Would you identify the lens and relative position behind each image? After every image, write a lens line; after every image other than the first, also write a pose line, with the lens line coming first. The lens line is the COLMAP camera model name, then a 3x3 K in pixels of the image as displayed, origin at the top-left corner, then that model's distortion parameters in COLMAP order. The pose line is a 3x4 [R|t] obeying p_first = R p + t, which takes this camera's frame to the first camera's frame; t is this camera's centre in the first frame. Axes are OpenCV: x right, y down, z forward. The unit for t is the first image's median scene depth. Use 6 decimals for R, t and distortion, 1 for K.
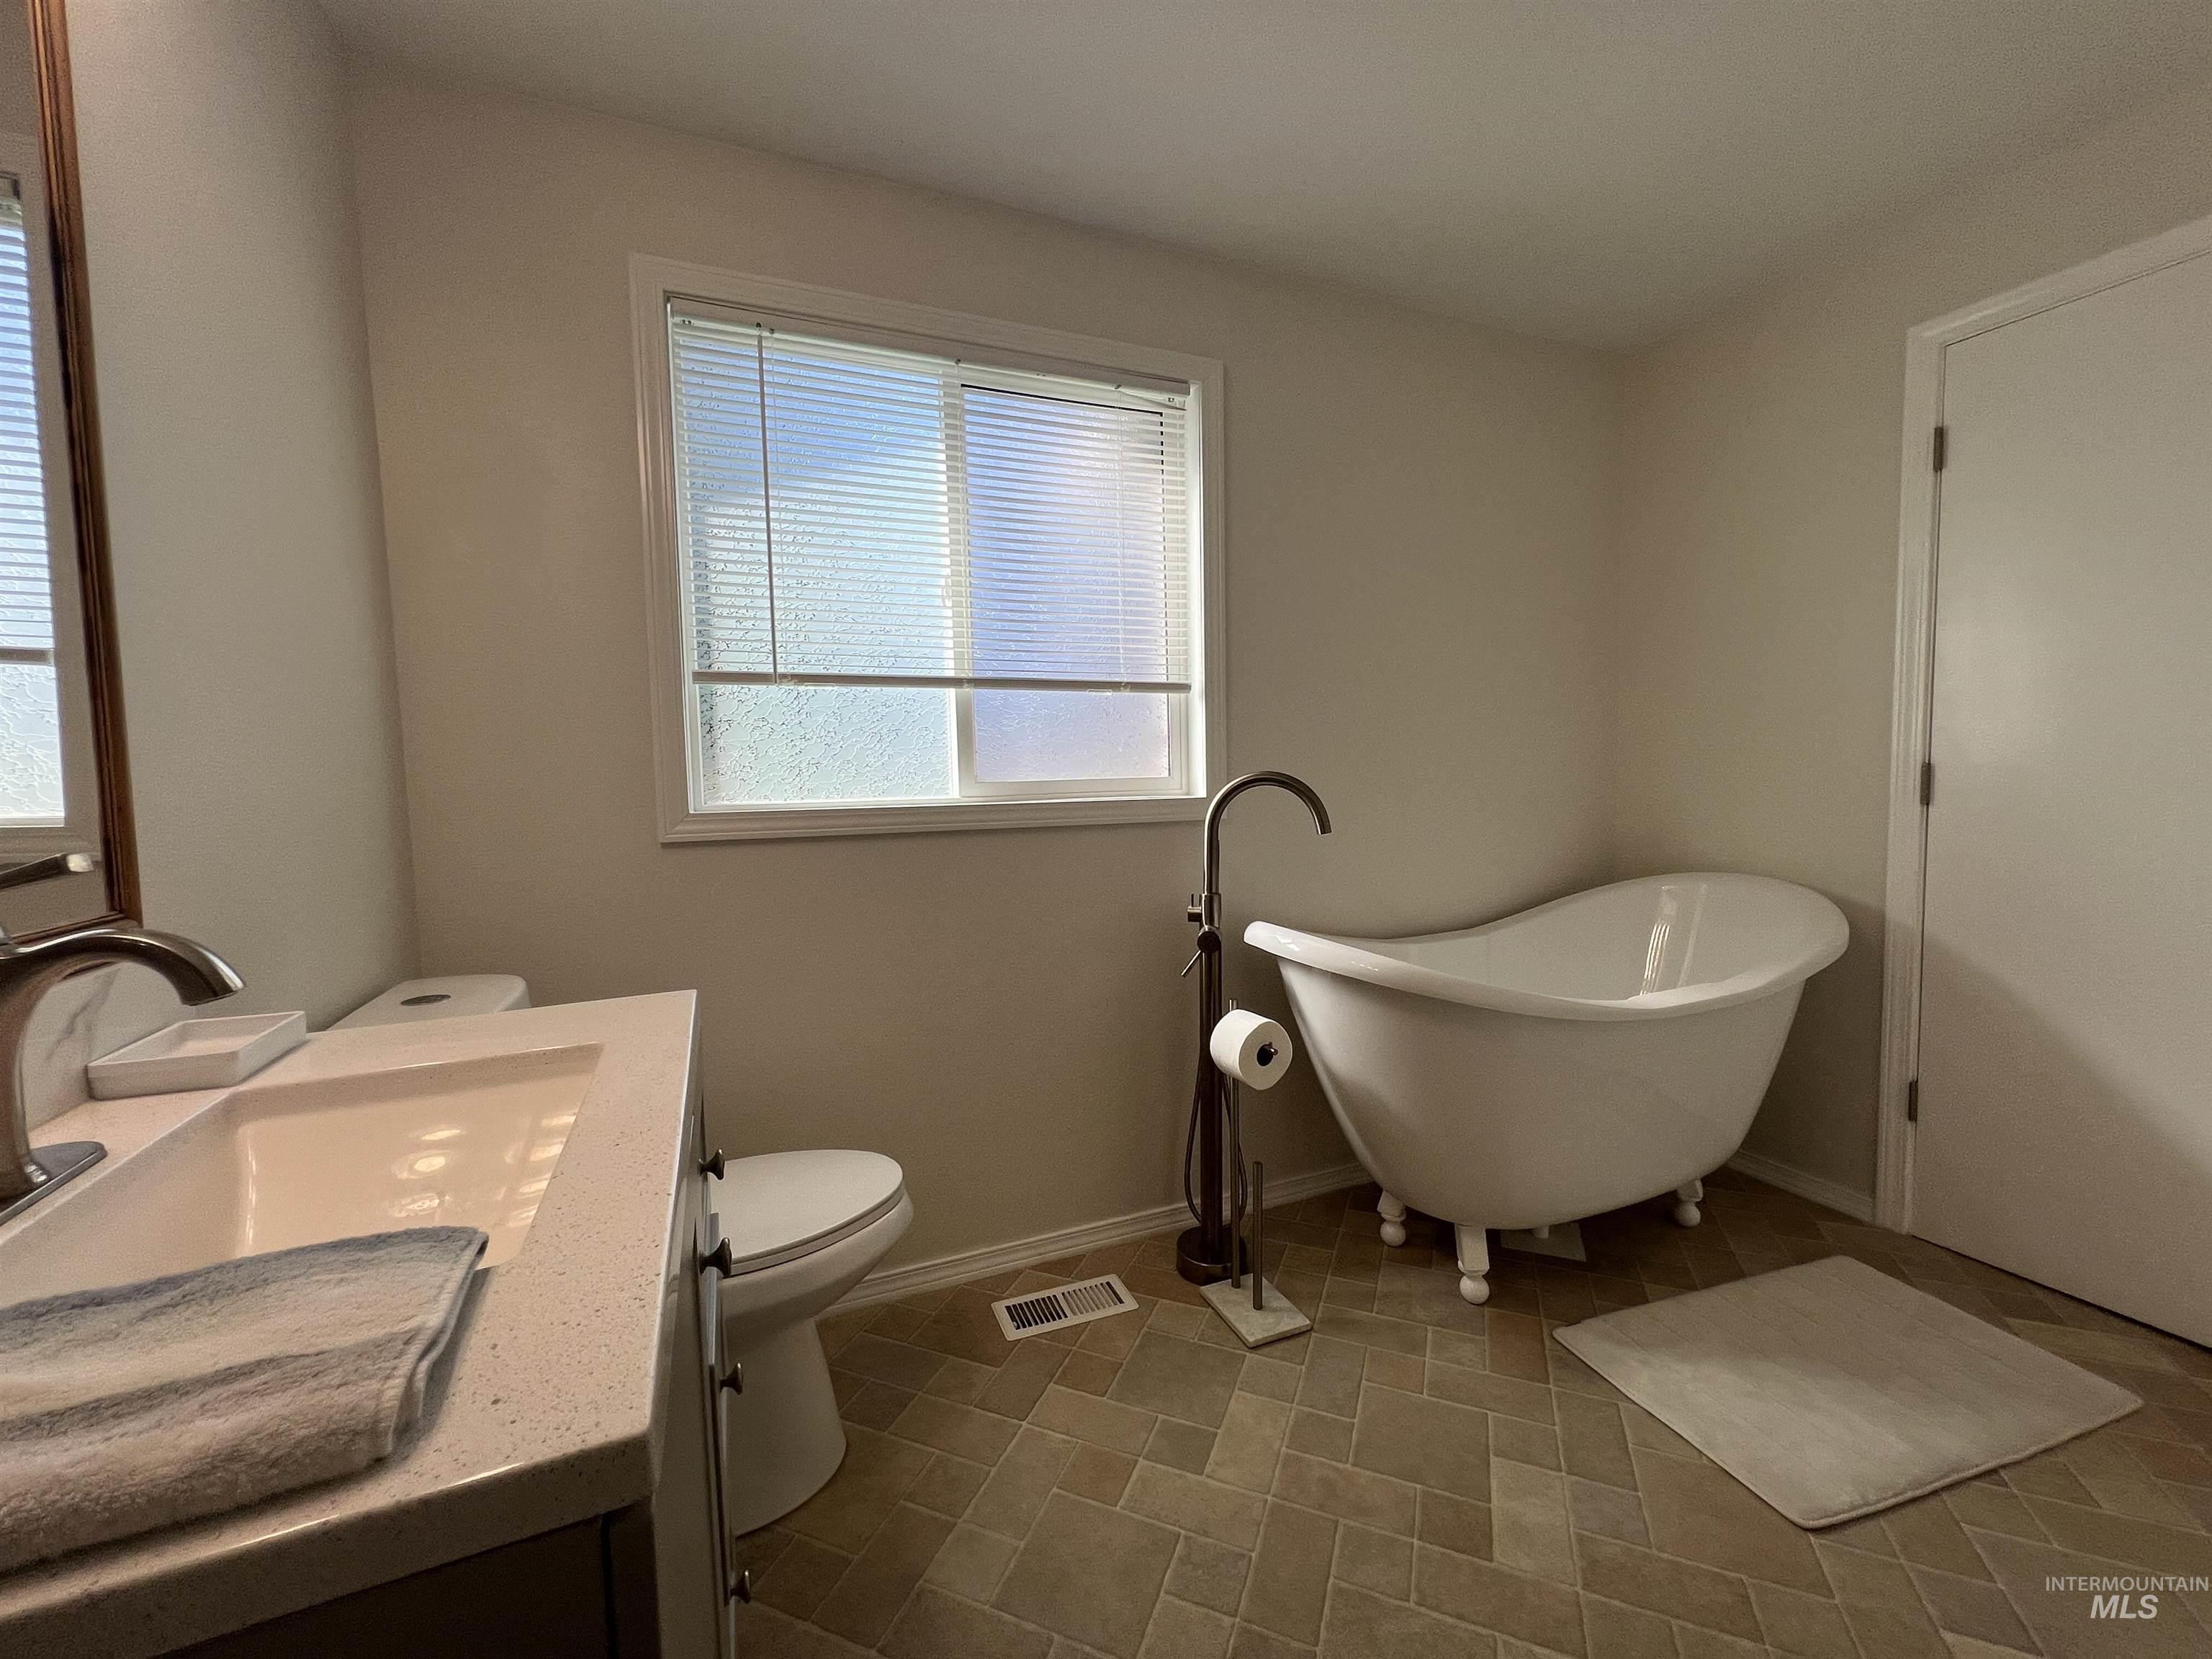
lens RADIAL K [[881.6, 0, 1097.4], [0, 881.6, 827.9], [0, 0, 1]] dist [-0.001458, 0.001624]
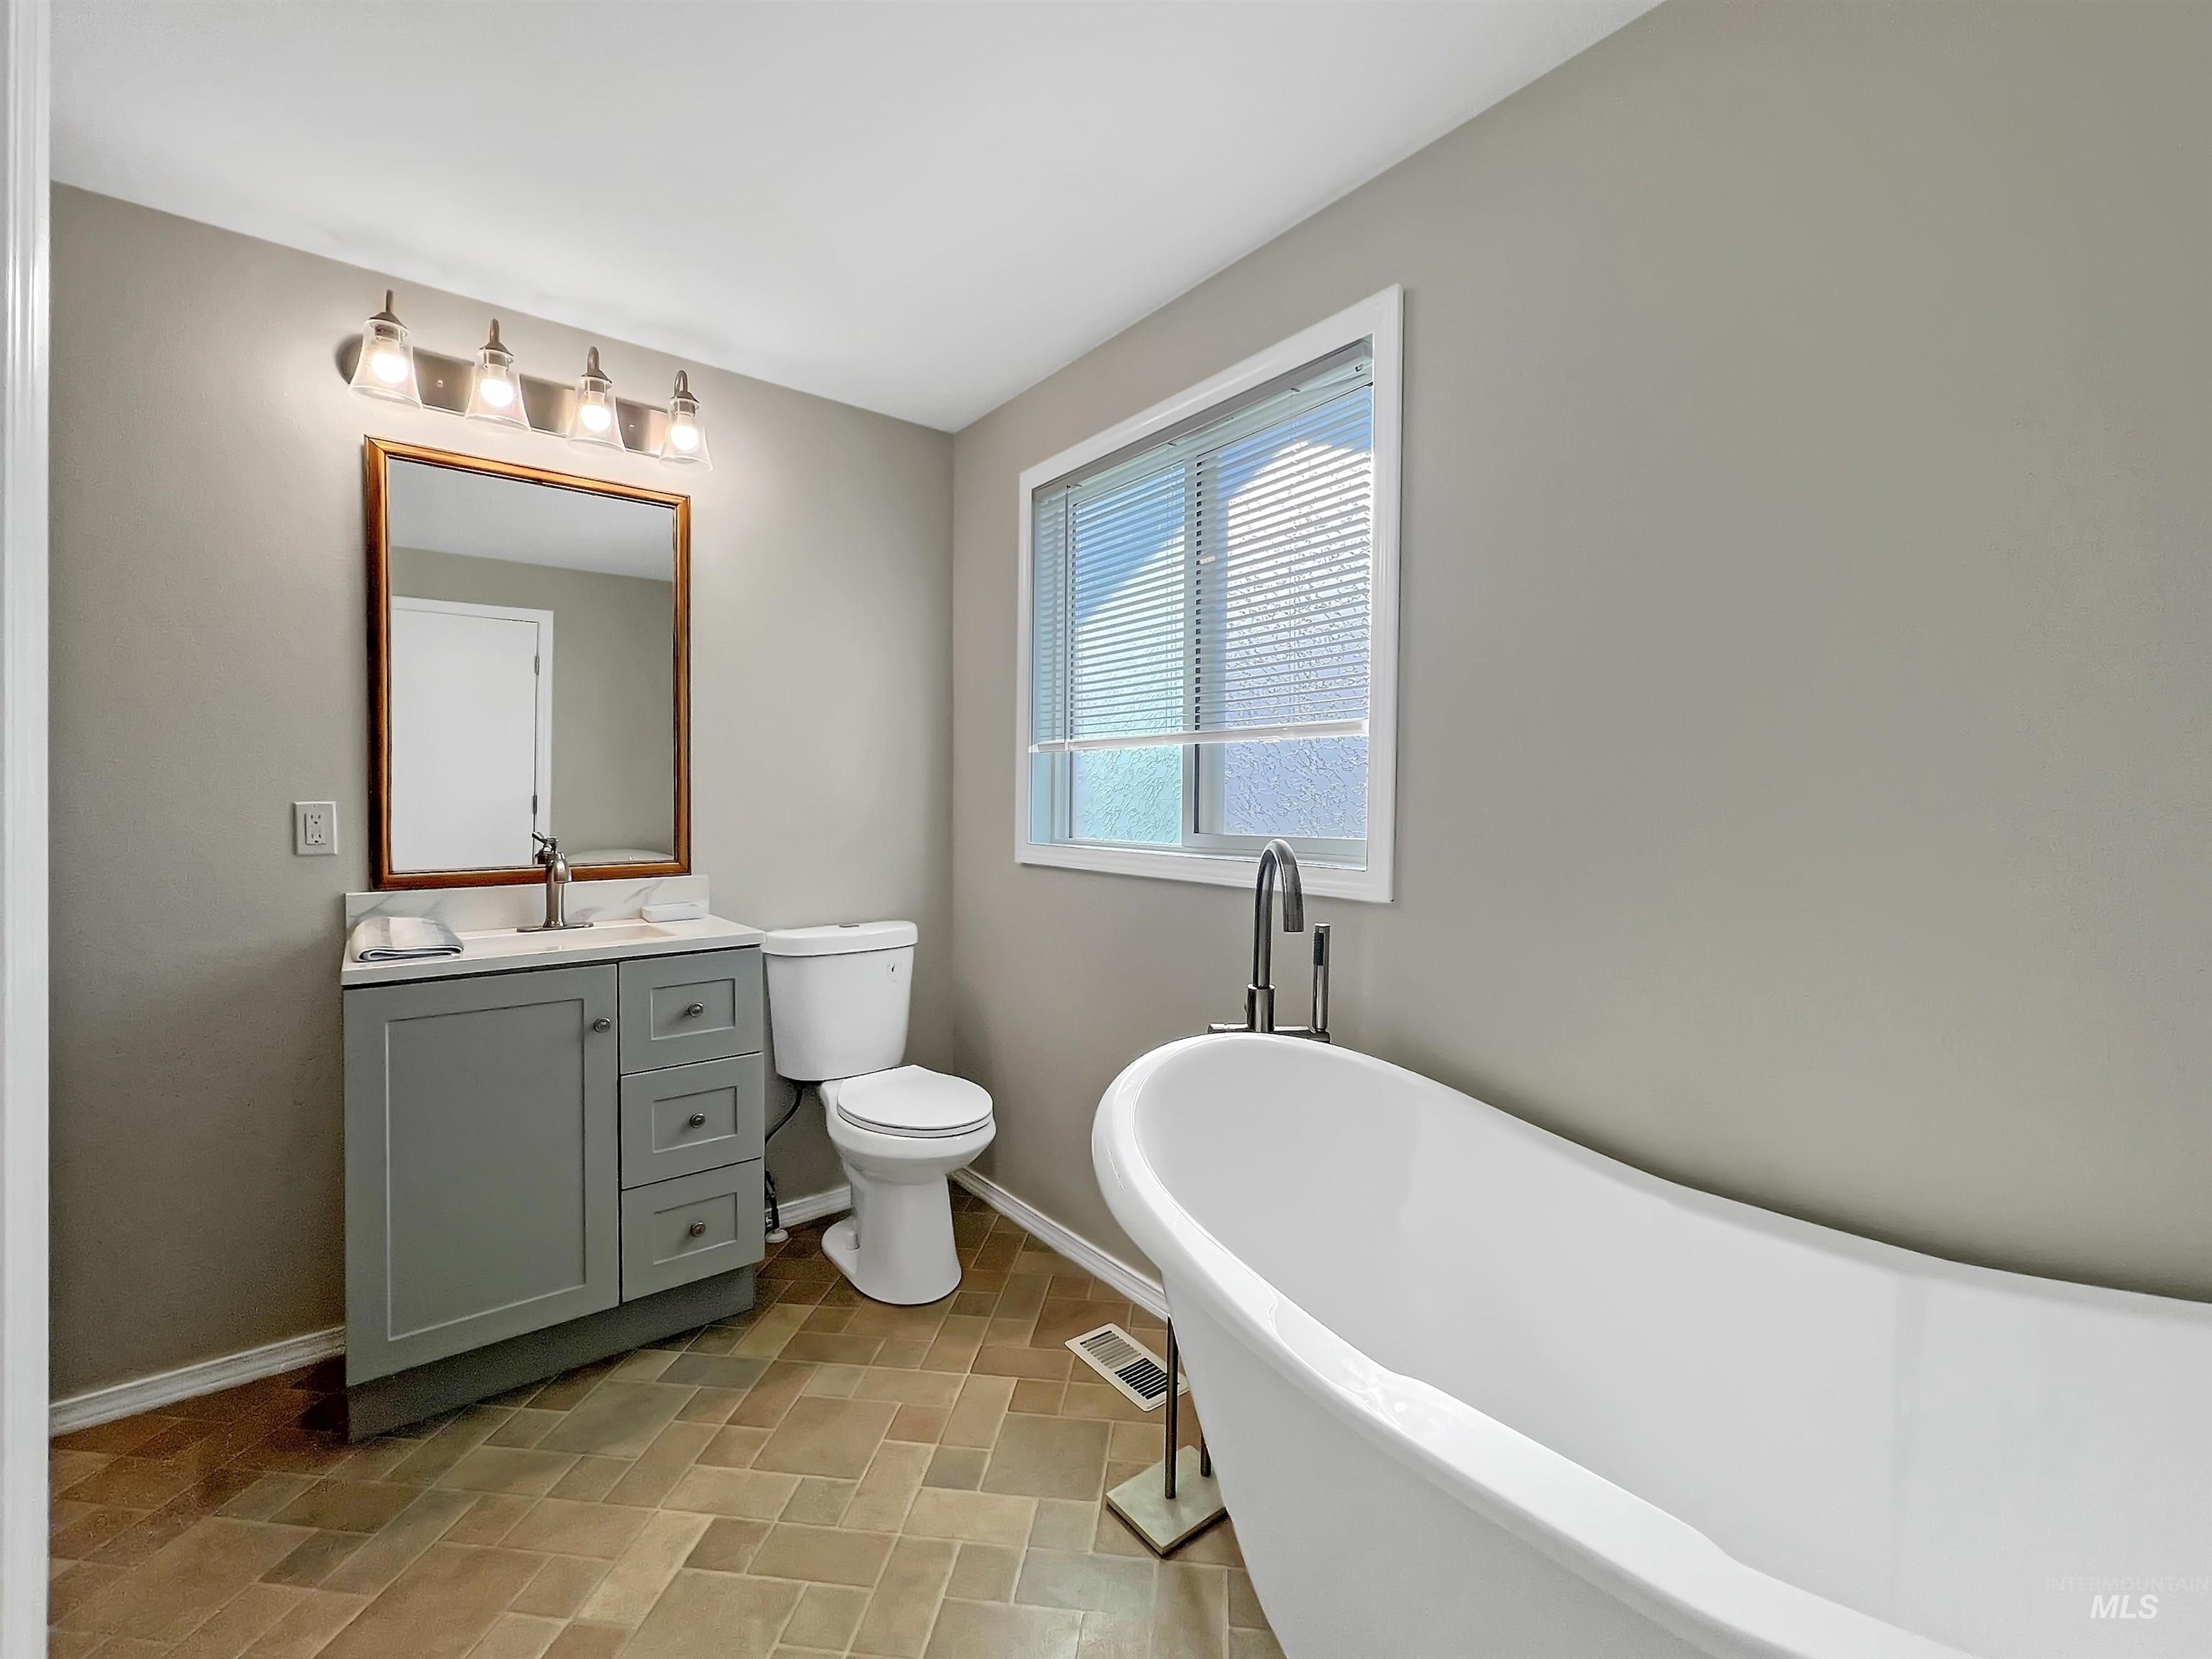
lens RADIAL K [[947.4, 0, 1104.7], [0, 947.4, 817.1], [0, 0, 1]] dist [-0.001546, 0.000143]
pose [[0.259301, 0.032274, -0.965257, 1.178124], [-0.075239, 0.997079, 0.013126, -0.101498], [0.962861, 0.069221, 0.260972, 0.800015]]
